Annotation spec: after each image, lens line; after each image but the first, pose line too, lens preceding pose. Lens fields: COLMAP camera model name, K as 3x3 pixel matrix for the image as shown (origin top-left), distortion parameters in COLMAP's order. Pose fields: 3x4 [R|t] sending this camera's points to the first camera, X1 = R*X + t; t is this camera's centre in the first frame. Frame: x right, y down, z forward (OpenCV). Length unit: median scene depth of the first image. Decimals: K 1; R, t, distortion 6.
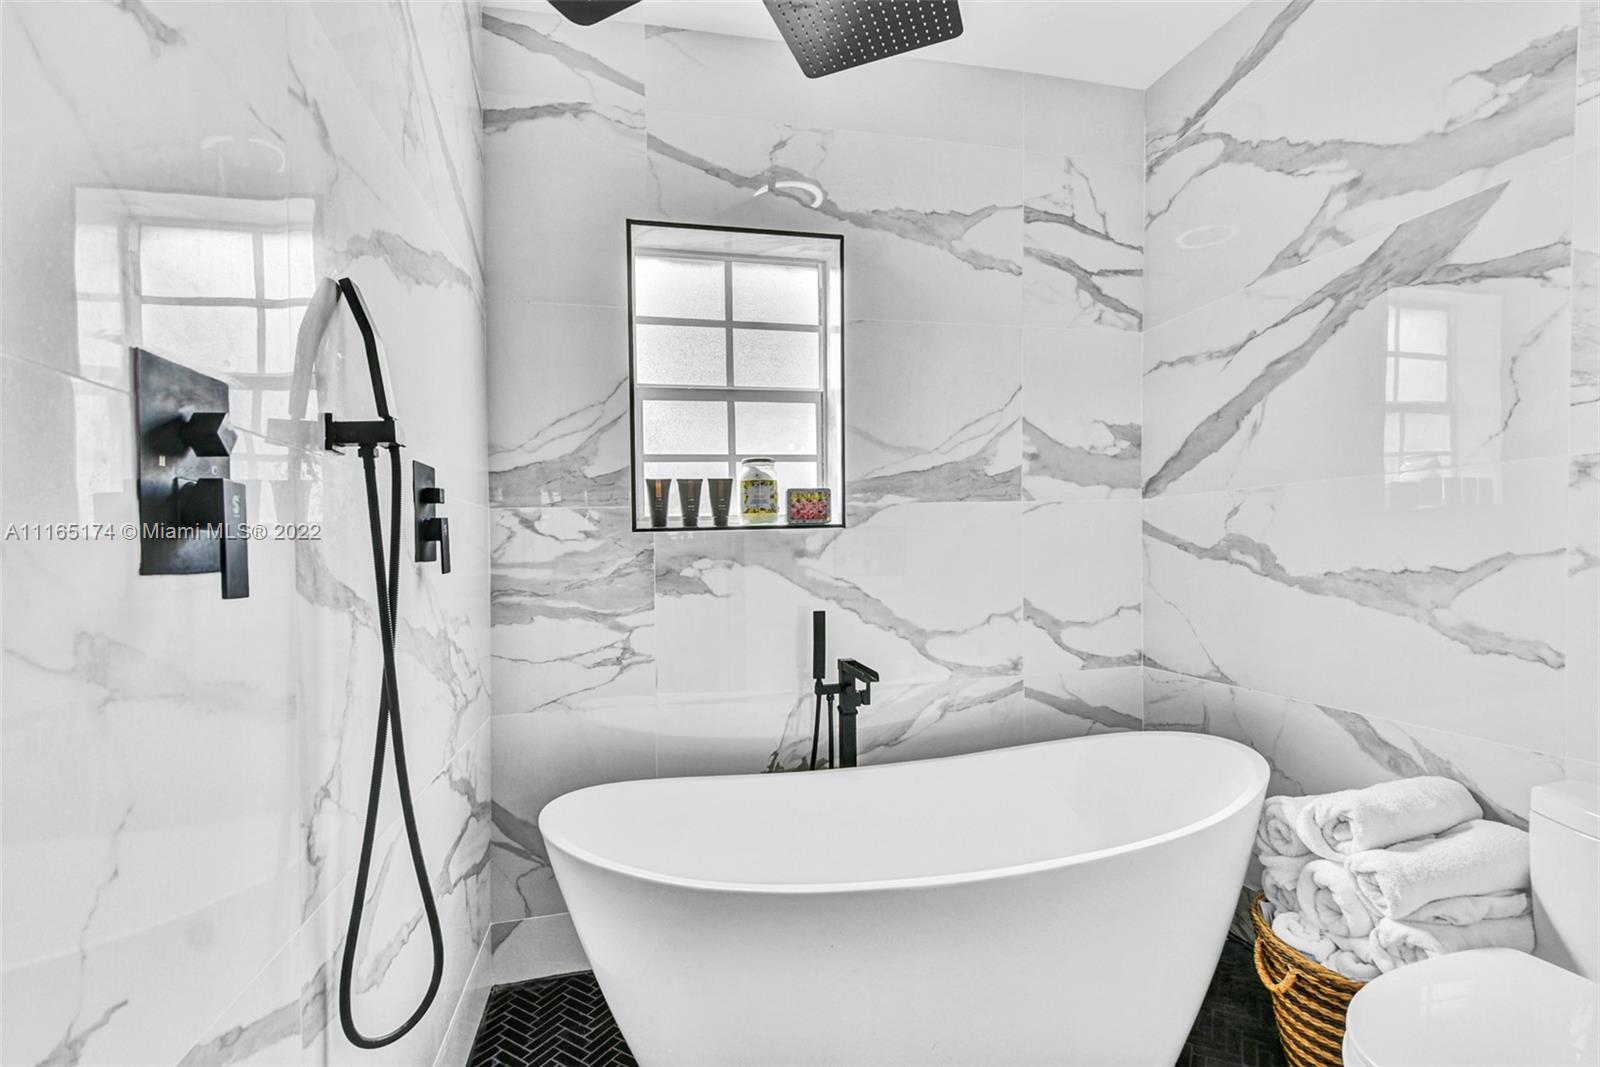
lens RADIAL K [[735.7, 0, 800.0], [0, 735.7, 533.5], [0, 0, 1]] dist [0.000585, 0.000053]
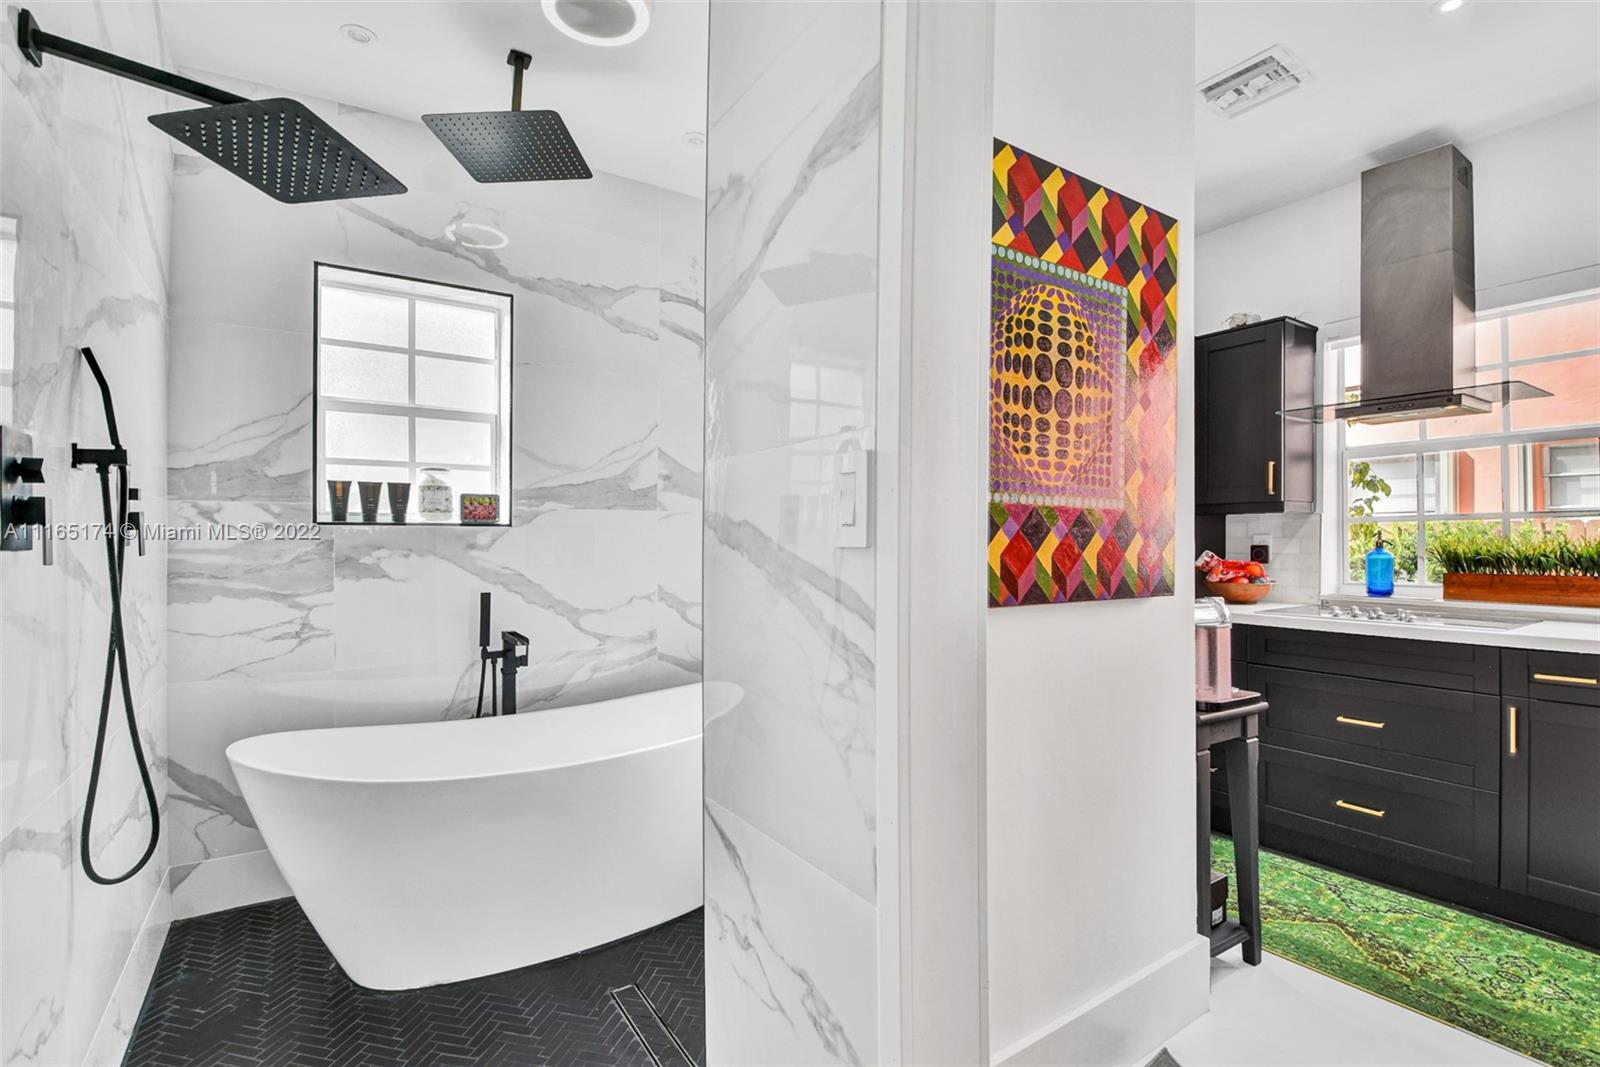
lens RADIAL K [[740.4, 0, 804.5], [0, 740.4, 549.7], [0, 0, 1]] dist [0.001571, -0.014644]
pose [[0.934308, 0.022082, 0.355783, 0.082806], [-0.031998, 0.999246, 0.022010, -0.012968], [-0.355029, -0.031948, 0.934309, -0.365481]]
